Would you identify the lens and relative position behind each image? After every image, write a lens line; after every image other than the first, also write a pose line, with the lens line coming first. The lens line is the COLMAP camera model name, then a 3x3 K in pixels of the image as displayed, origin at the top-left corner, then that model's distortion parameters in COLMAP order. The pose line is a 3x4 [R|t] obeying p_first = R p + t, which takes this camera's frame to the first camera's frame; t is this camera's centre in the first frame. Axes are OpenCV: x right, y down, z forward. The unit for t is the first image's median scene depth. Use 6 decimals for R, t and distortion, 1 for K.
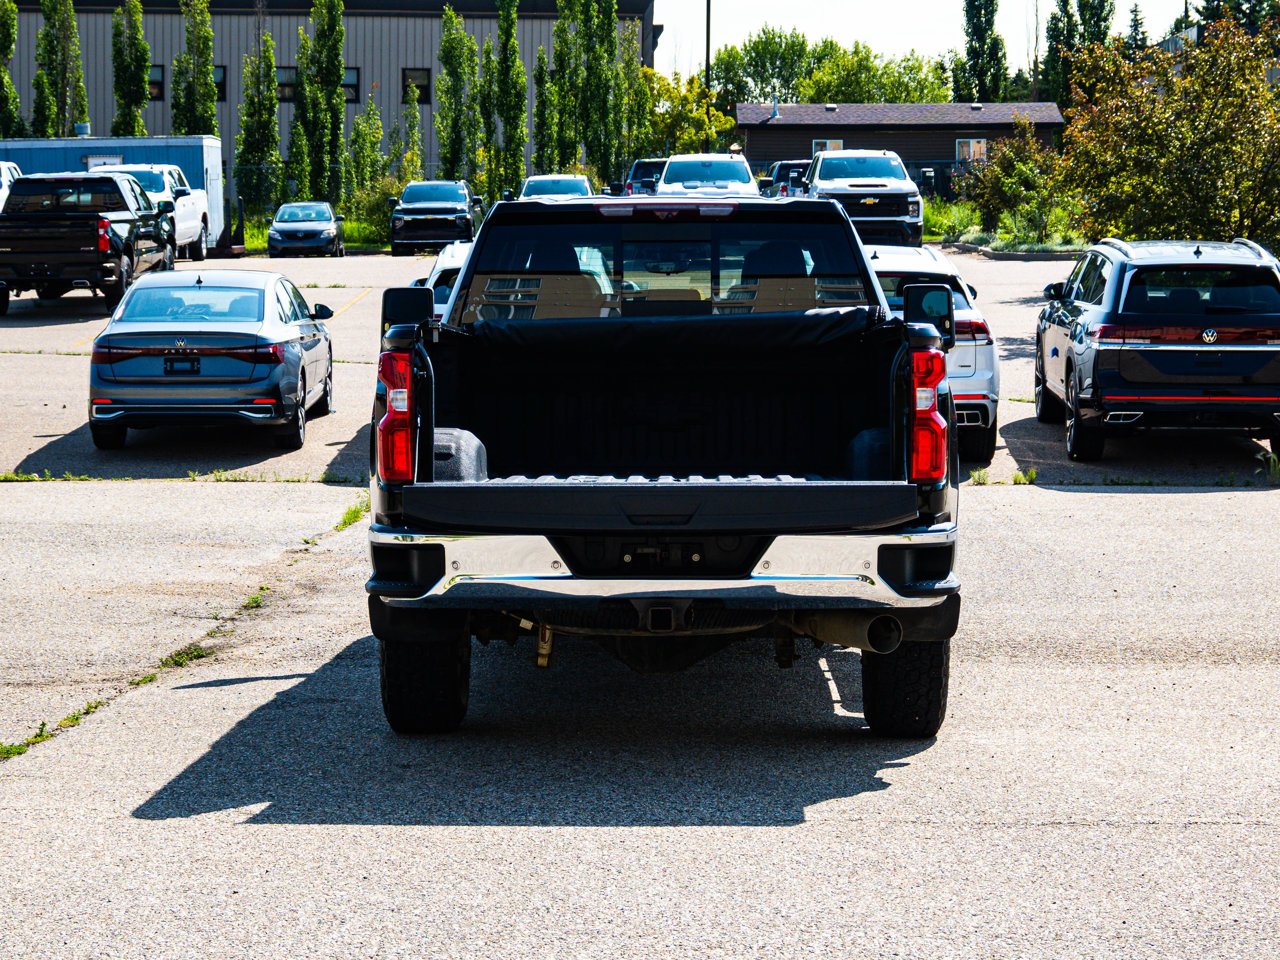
lens RADIAL K [[3042.2, 0, 640.0], [0, 3042.2, 480.0], [0, 0, 1]] dist [-0.000360, 0.420033]
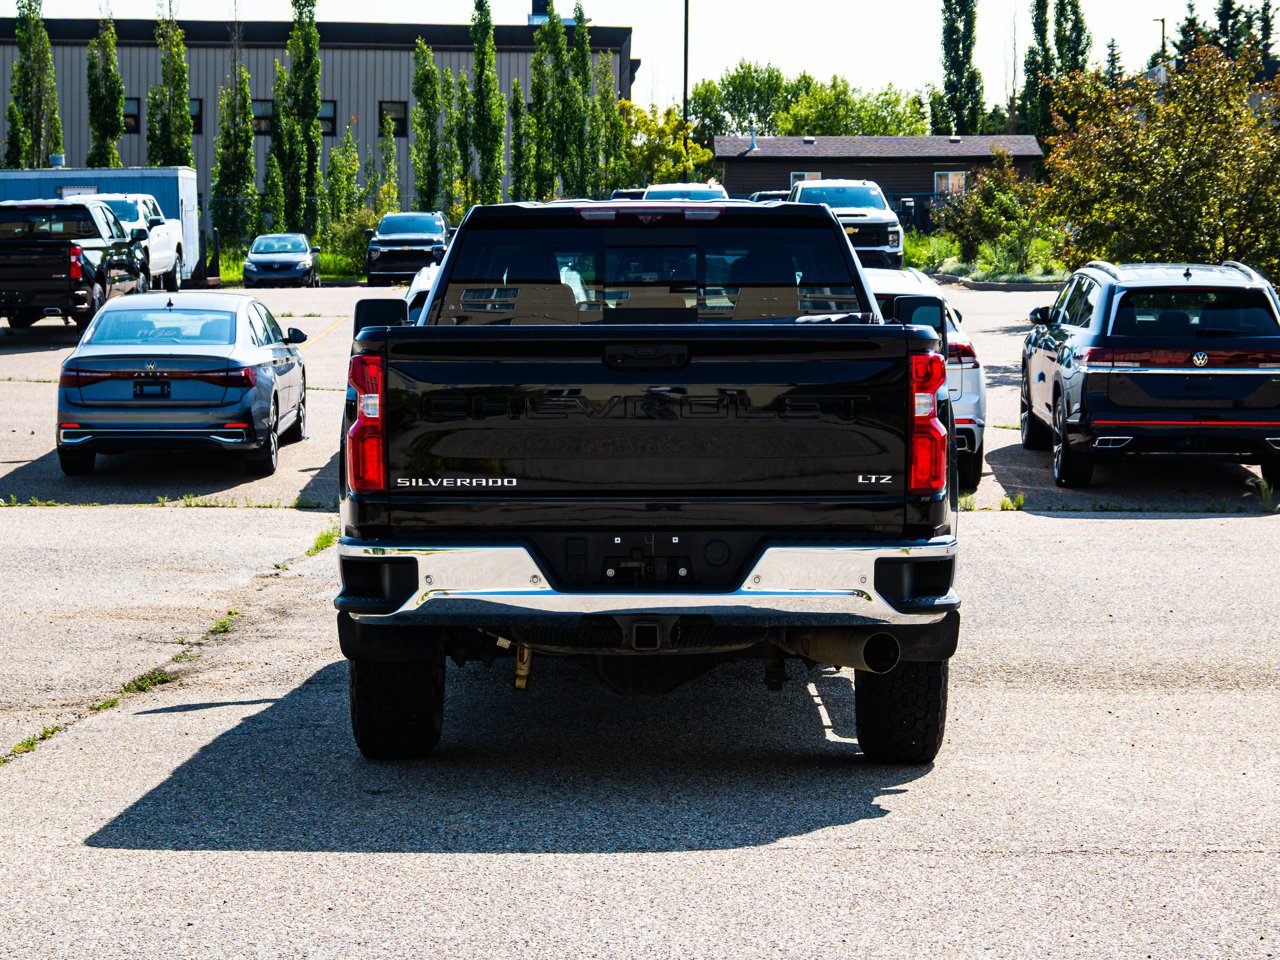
lens RADIAL K [[3032.1, 0, 640.0], [0, 3032.1, 480.0], [0, 0, 1]] dist [0.026095, -0.042812]
pose [[0.999968, 0.000959, 0.007901, -0.000886], [-0.000862, 0.999924, -0.012264, 0.003057], [-0.007912, 0.012256, 0.999894, 0.019755]]
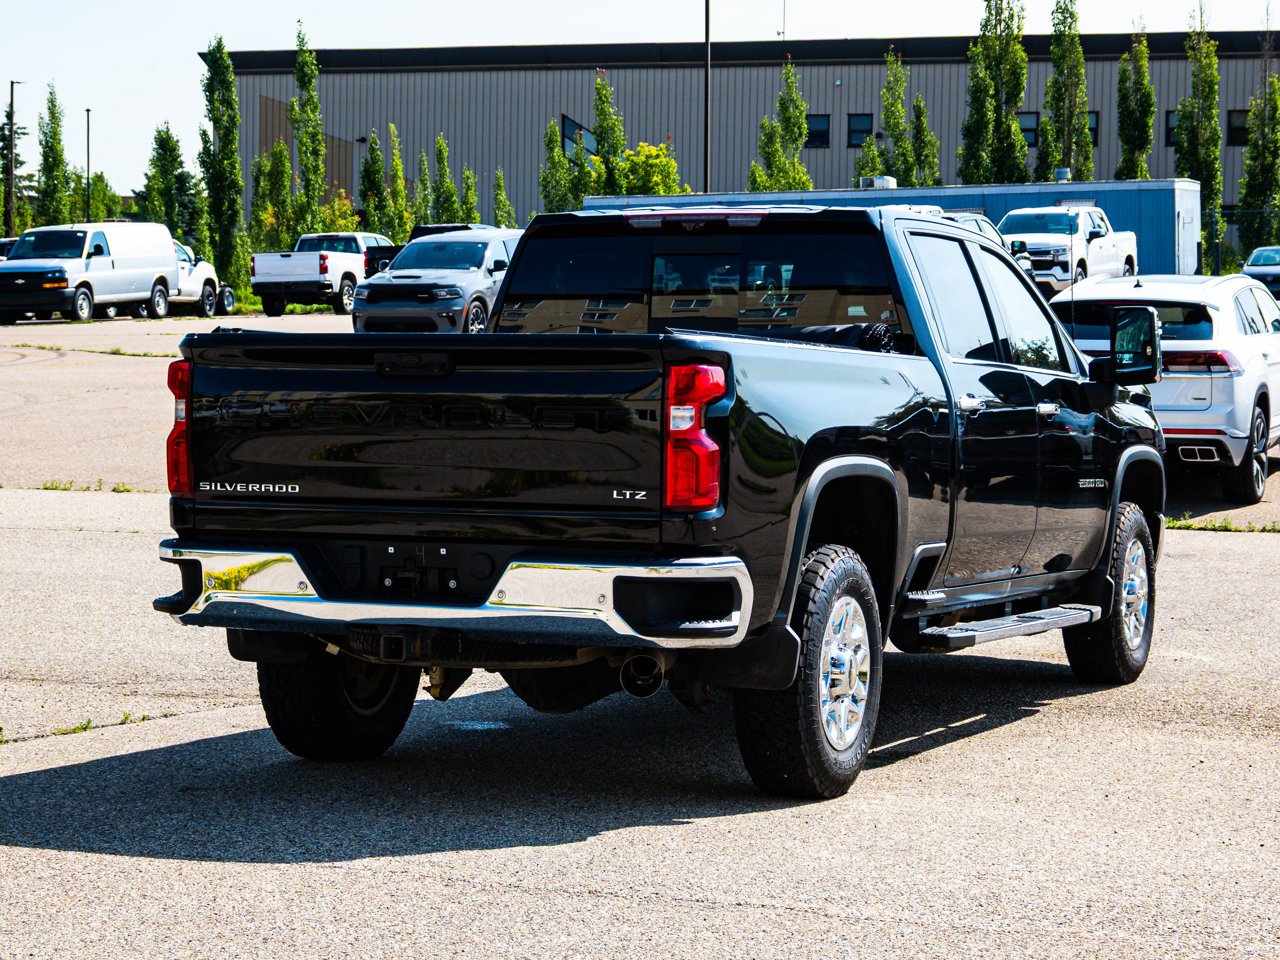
lens RADIAL K [[3026.1, 0, 640.0], [0, 3026.1, 480.0], [0, 0, 1]] dist [-0.022595, 0.001506]
pose [[0.927930, 0.024401, -0.371955, 0.150693], [-0.030400, 0.999485, -0.010271, 0.000483], [0.371513, 0.020838, 0.928194, 0.057545]]
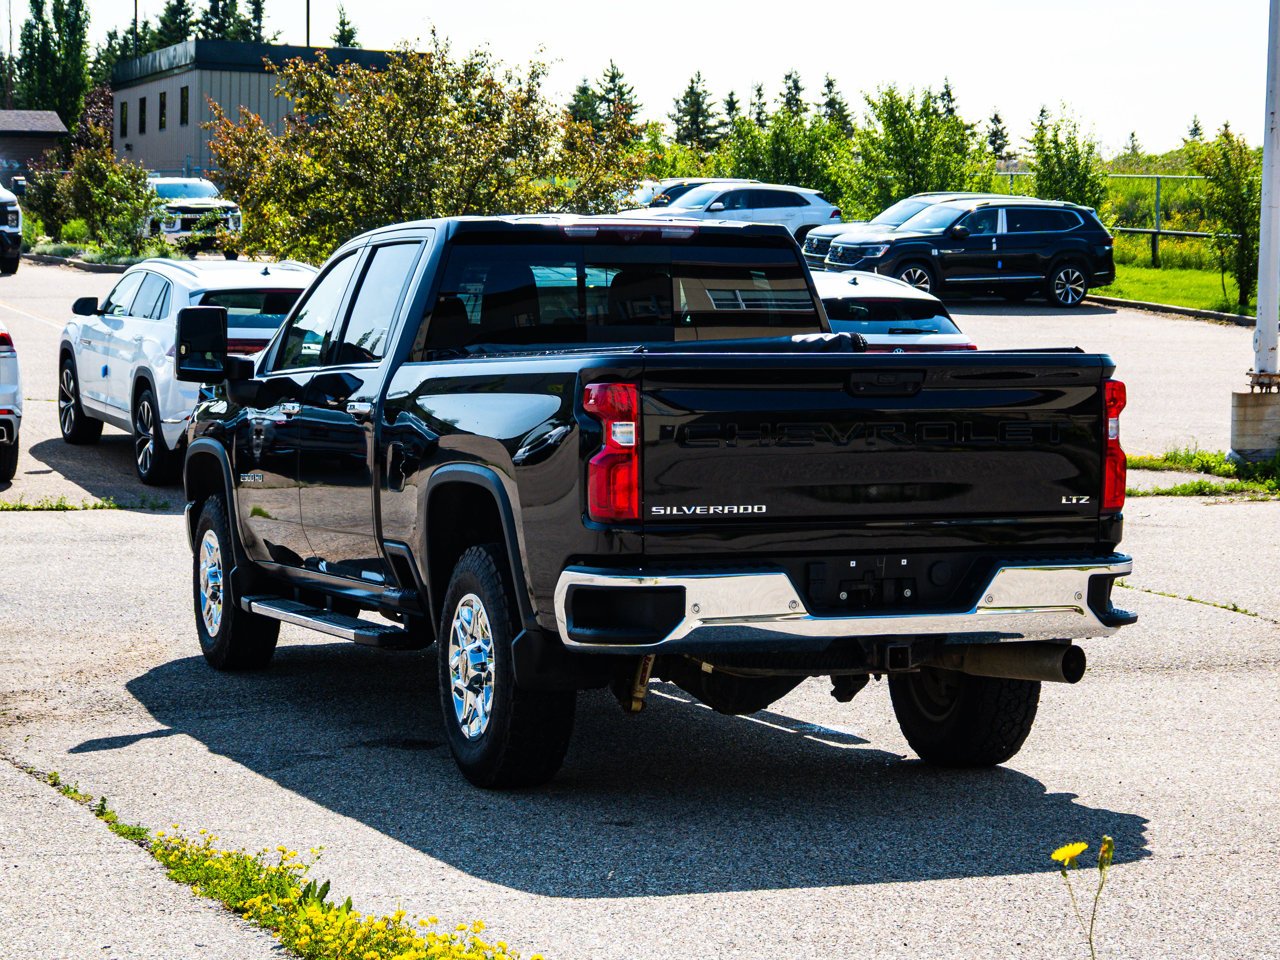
lens RADIAL K [[3042.2, 0, 640.0], [0, 3042.2, 480.0], [0, 0, 1]] dist [-0.000360, 0.420033]
pose [[0.925245, -0.013086, 0.379143, -0.155741], [0.014384, 0.999896, -0.000591, -0.004114], [-0.379096, 0.006000, 0.925338, 0.047056]]
